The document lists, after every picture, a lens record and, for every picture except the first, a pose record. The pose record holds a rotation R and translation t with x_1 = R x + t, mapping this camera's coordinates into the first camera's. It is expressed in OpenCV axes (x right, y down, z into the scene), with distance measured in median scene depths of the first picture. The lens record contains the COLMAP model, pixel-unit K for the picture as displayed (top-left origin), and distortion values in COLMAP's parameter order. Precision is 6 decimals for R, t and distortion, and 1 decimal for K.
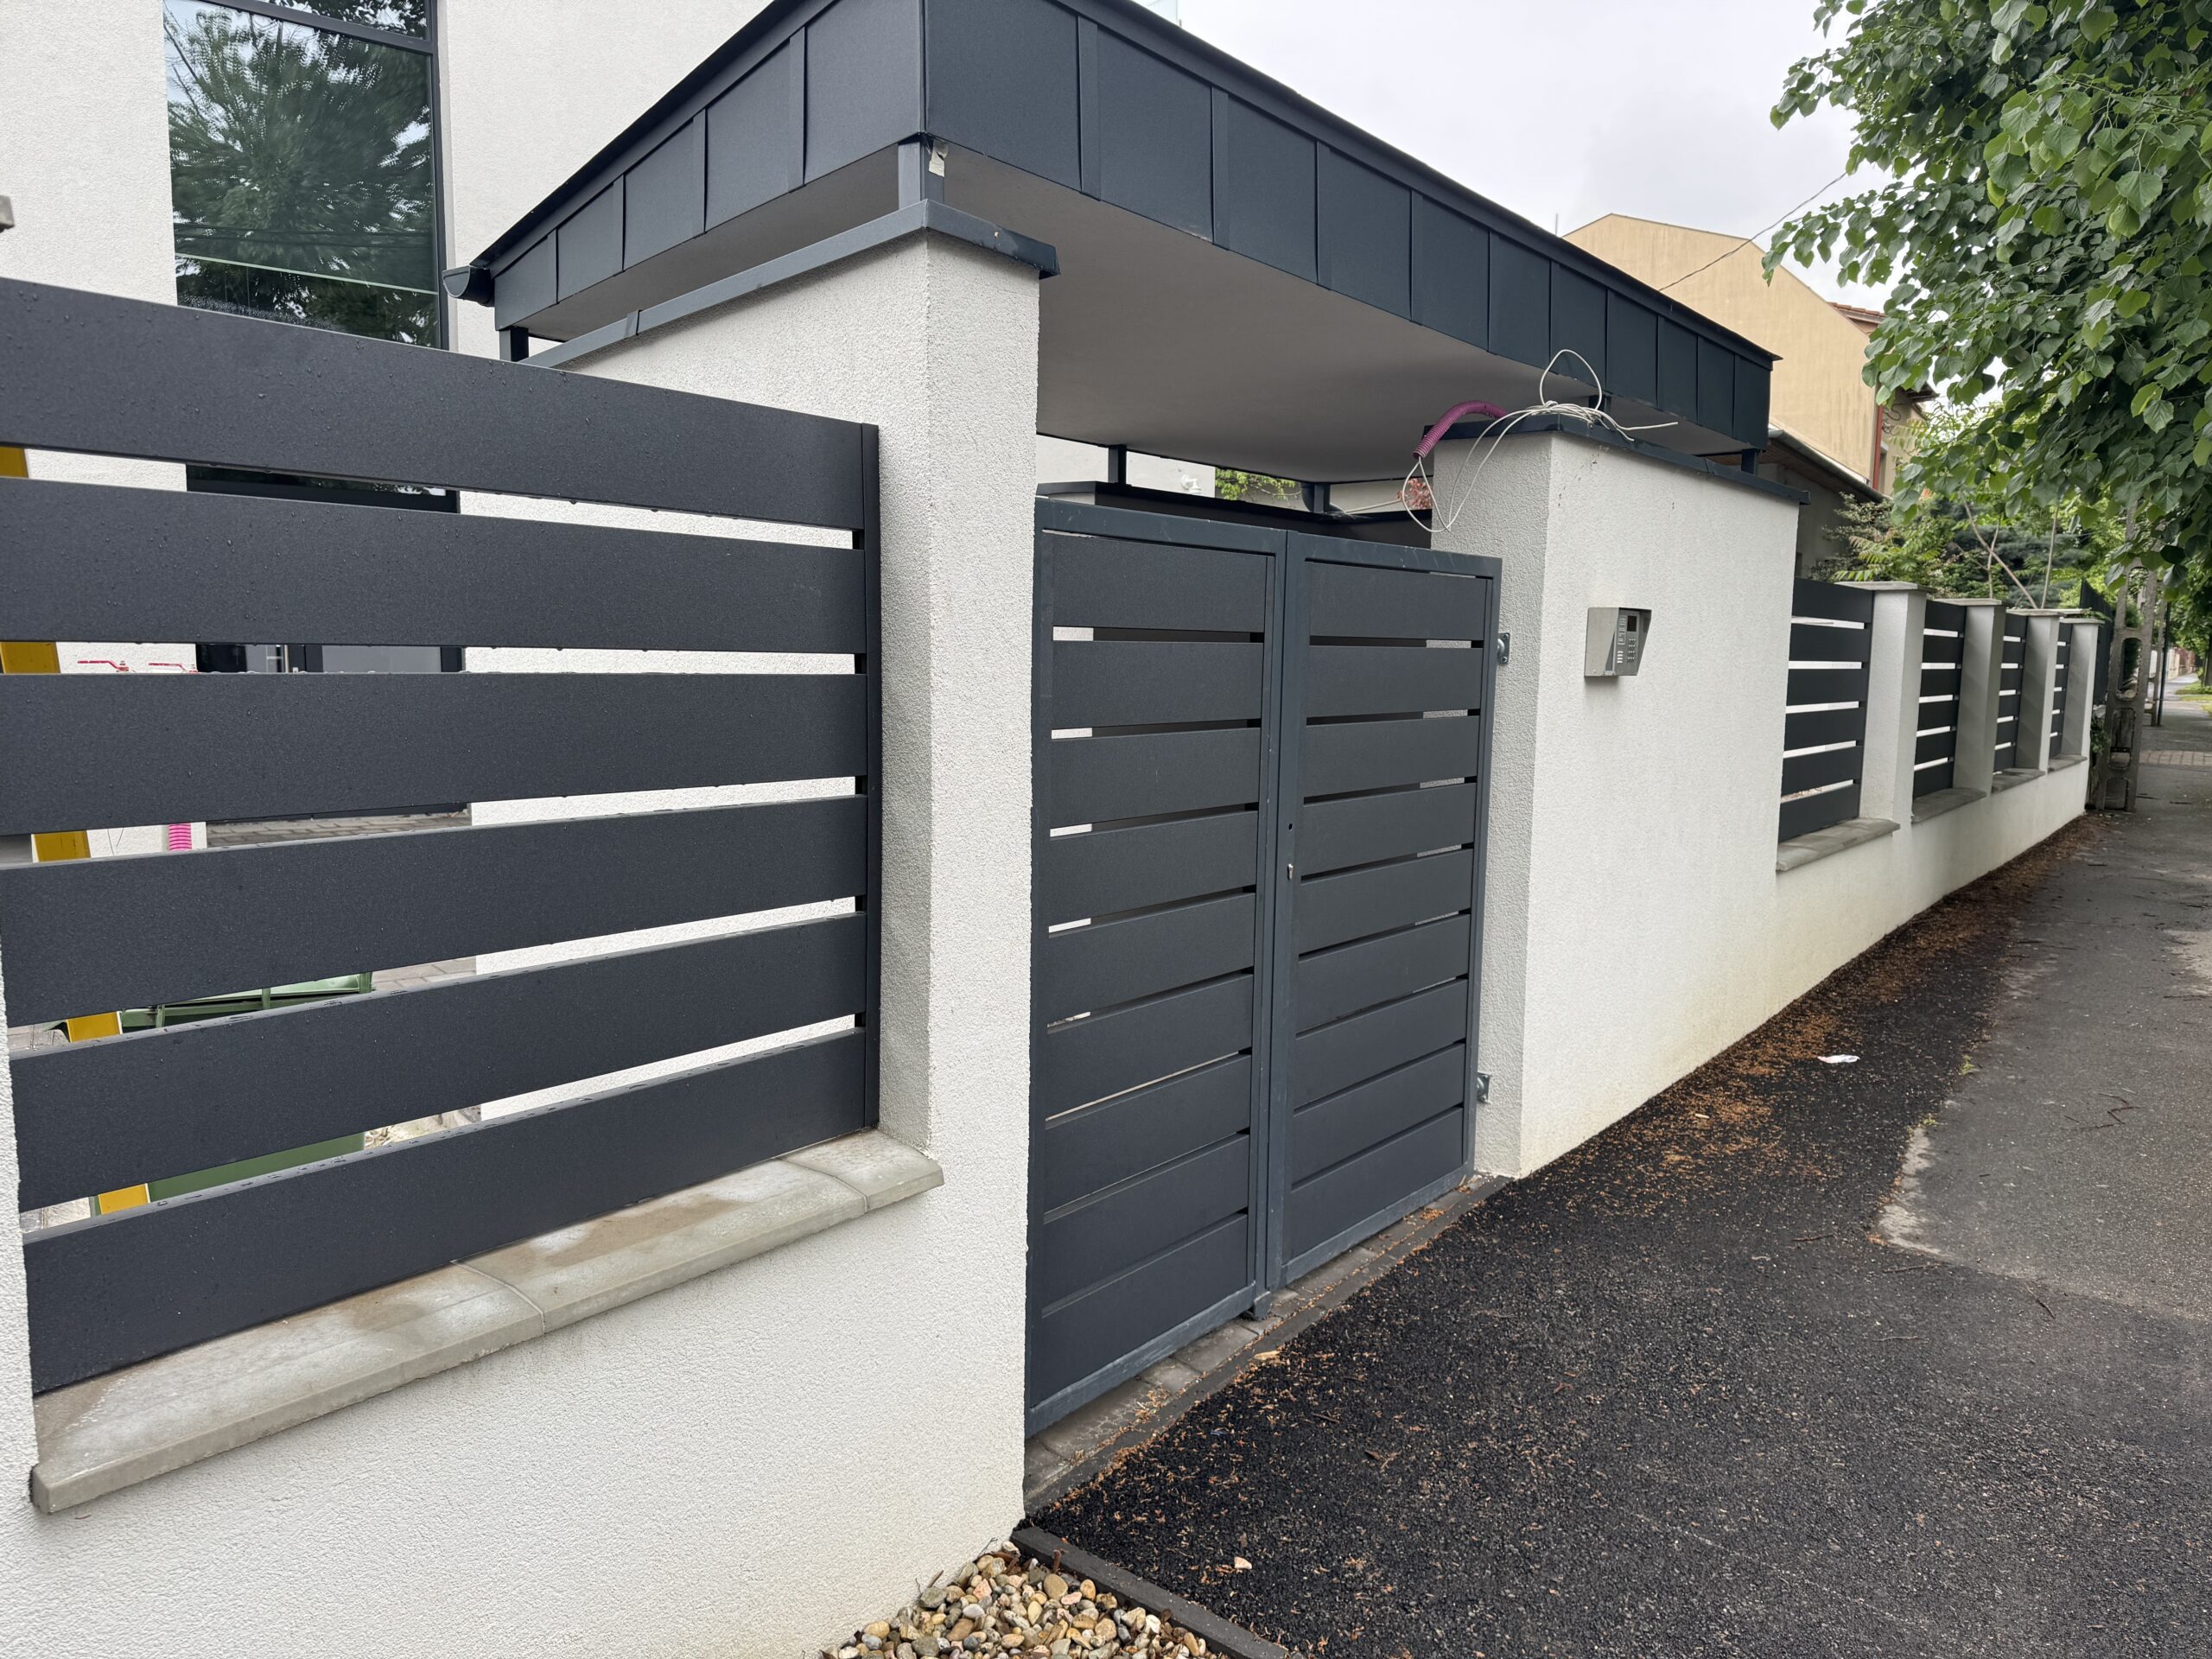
lens RADIAL K [[1544.7, 0, 1083.8], [0, 1544.7, 836.7], [0, 0, 1]] dist [0.081667, -0.120547]
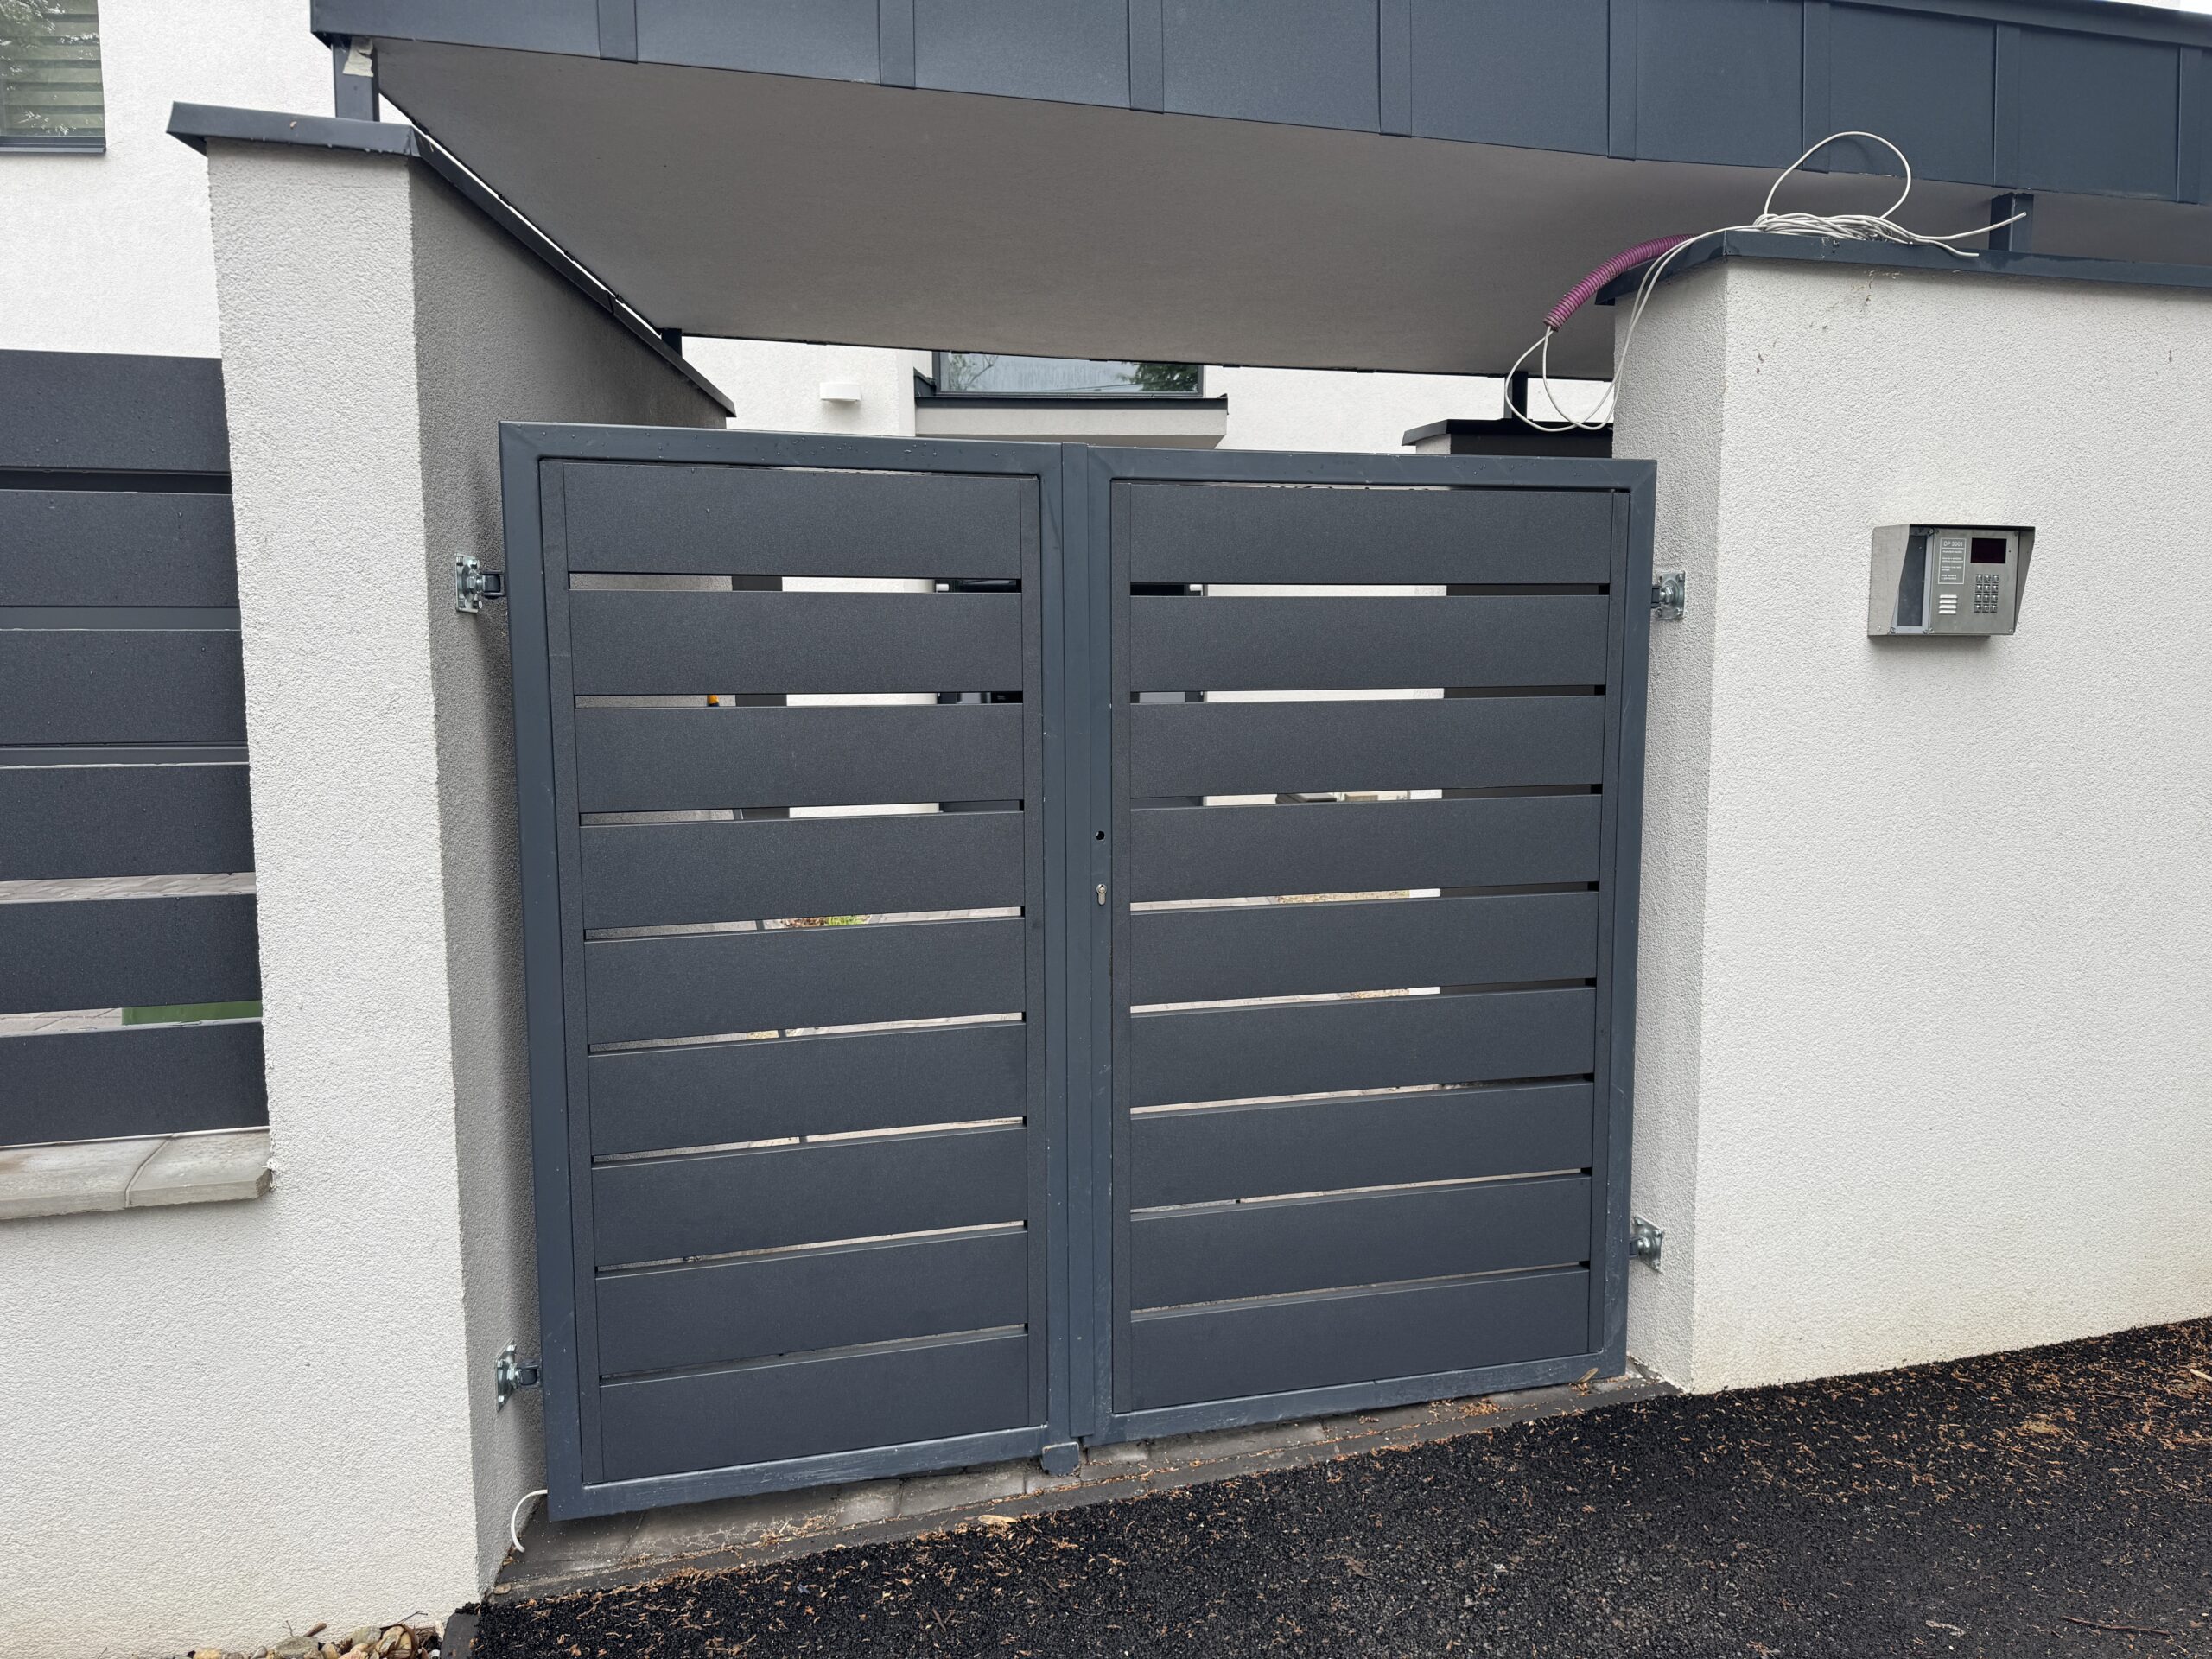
lens RADIAL K [[1549.8, 0, 1075.1], [0, 1549.8, 833.2], [0, 0, 1]] dist [0.052593, -0.071577]
pose [[0.803897, 0.047541, -0.592866, 0.571382], [-0.053514, 0.998539, 0.007510, -0.012933], [0.592357, 0.025689, 0.805266, 0.380939]]
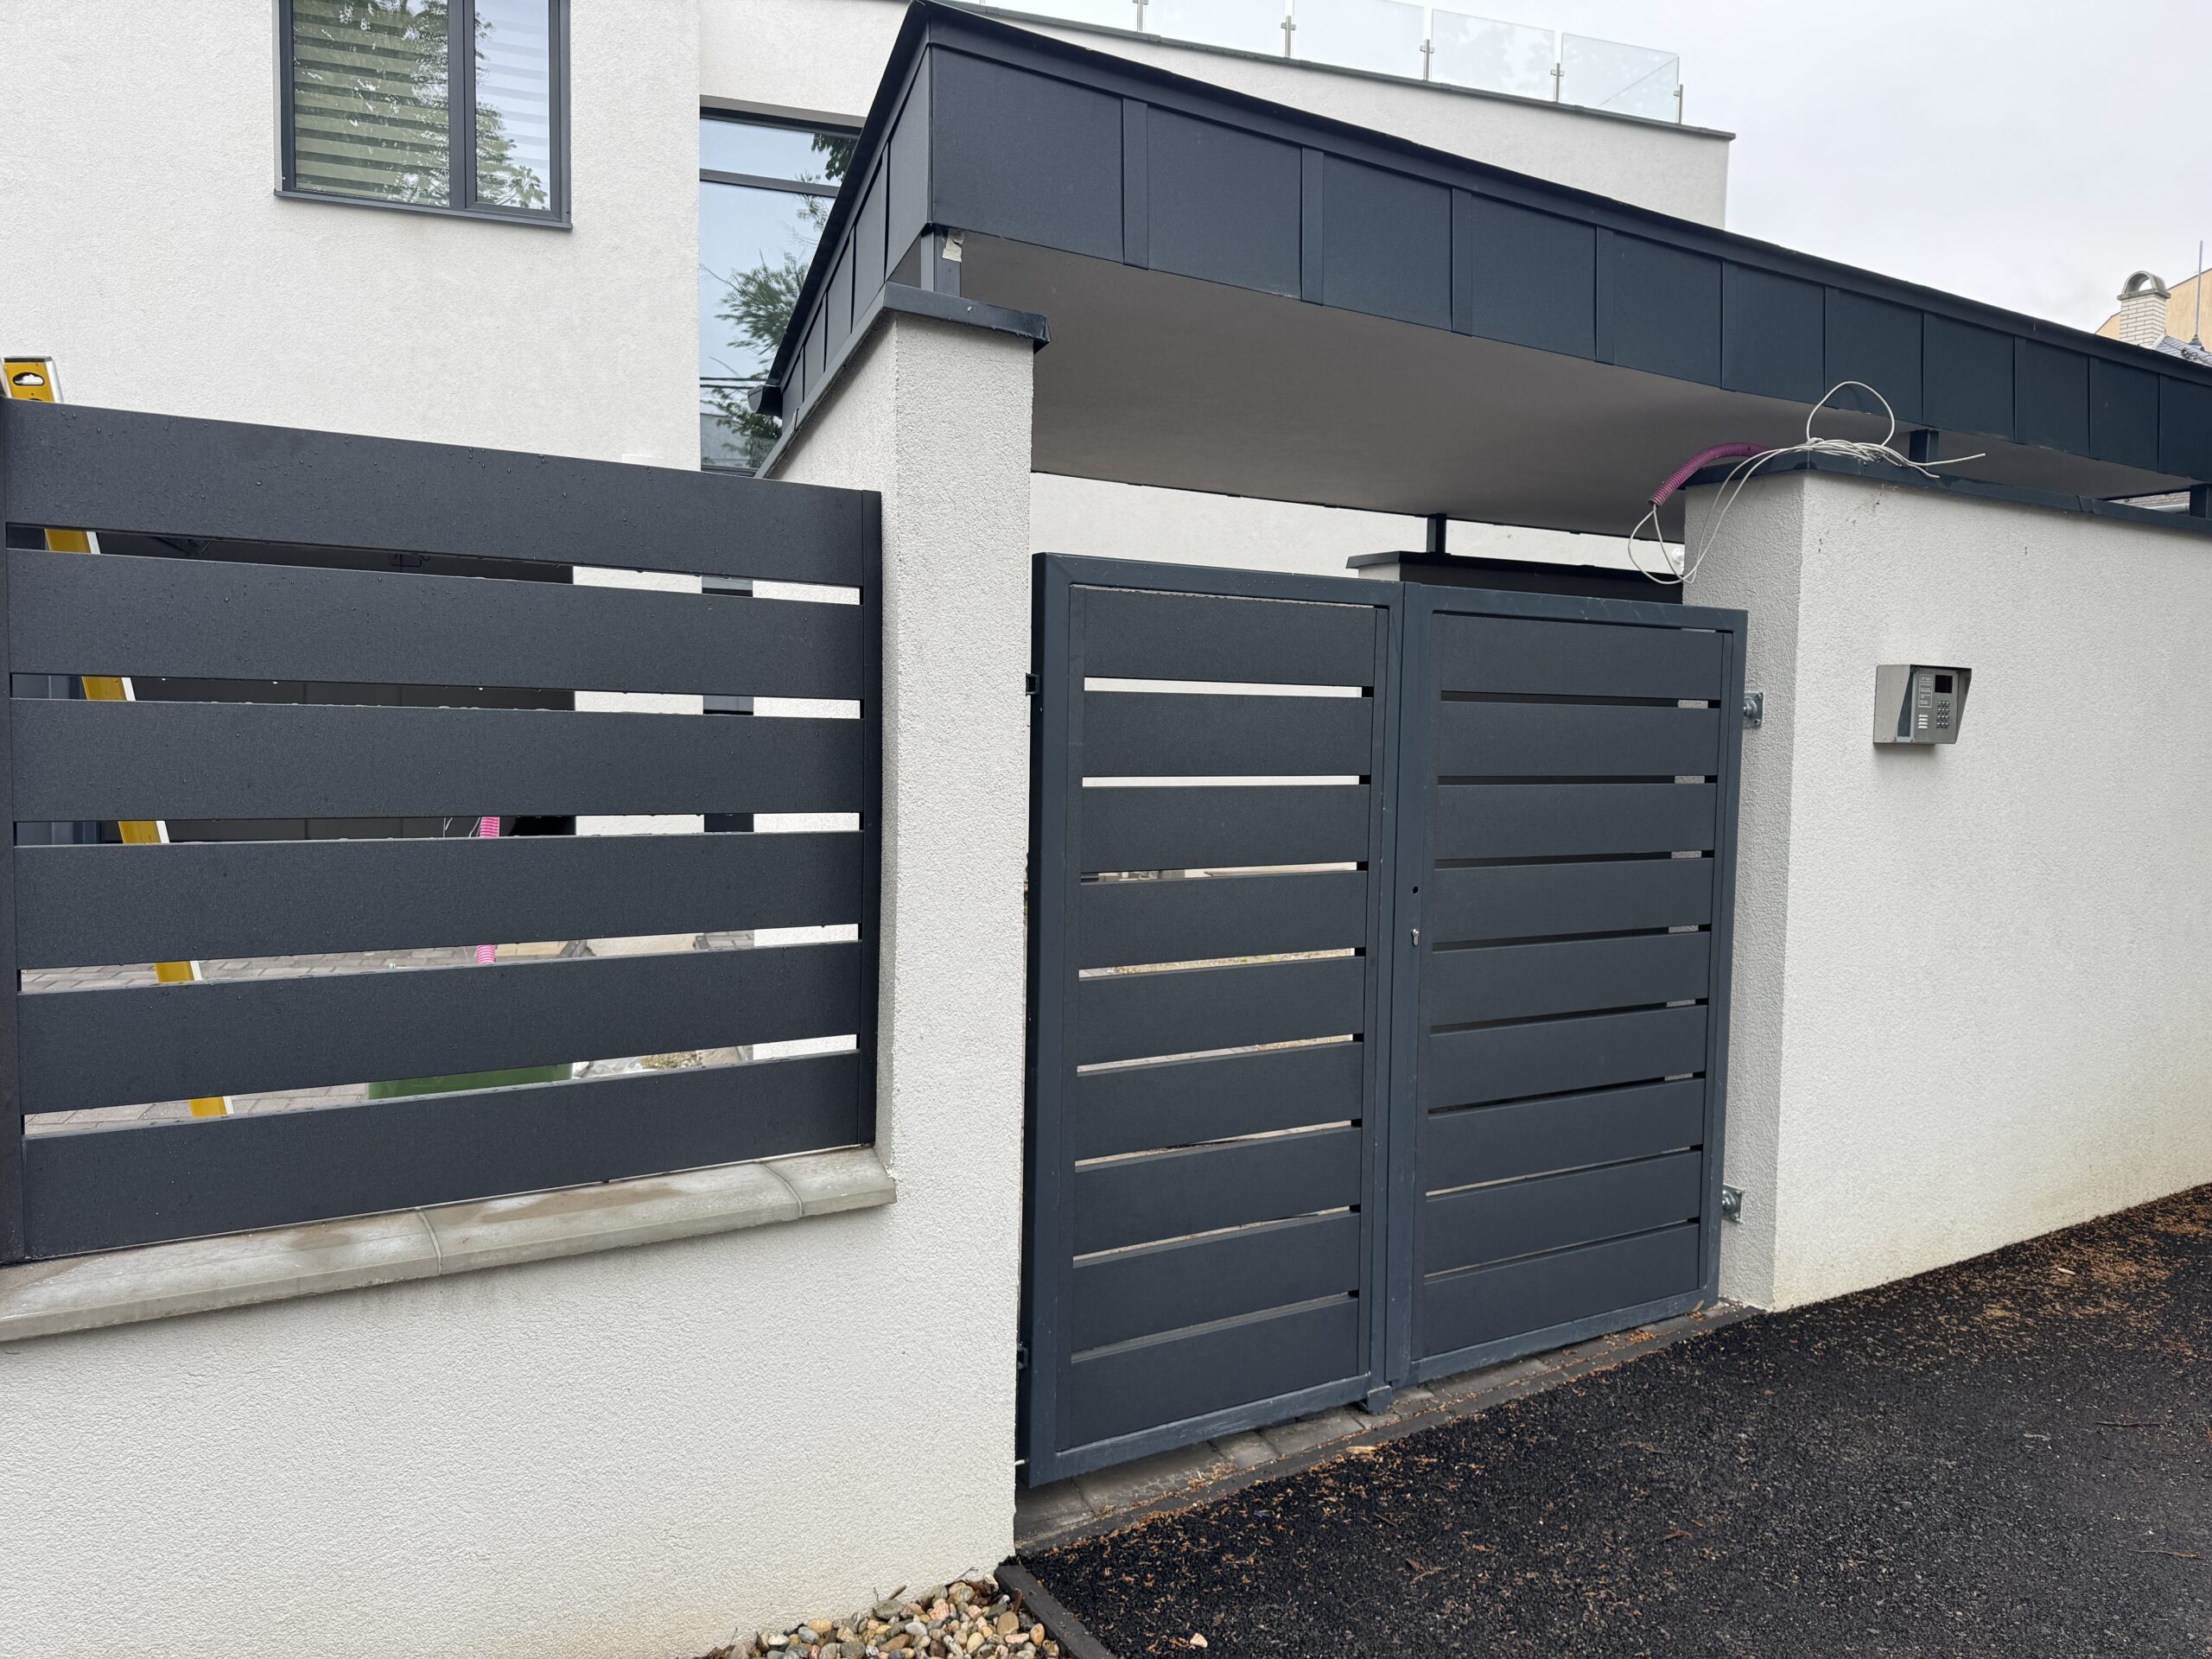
lens RADIAL K [[1544.7, 0, 1083.8], [0, 1544.7, 836.7], [0, 0, 1]] dist [0.081667, -0.120547]
pose [[0.939145, 0.022928, -0.342754, 0.266778], [-0.043265, 0.997720, -0.051805, 0.018749], [0.340785, 0.063482, 0.937996, 0.031718]]
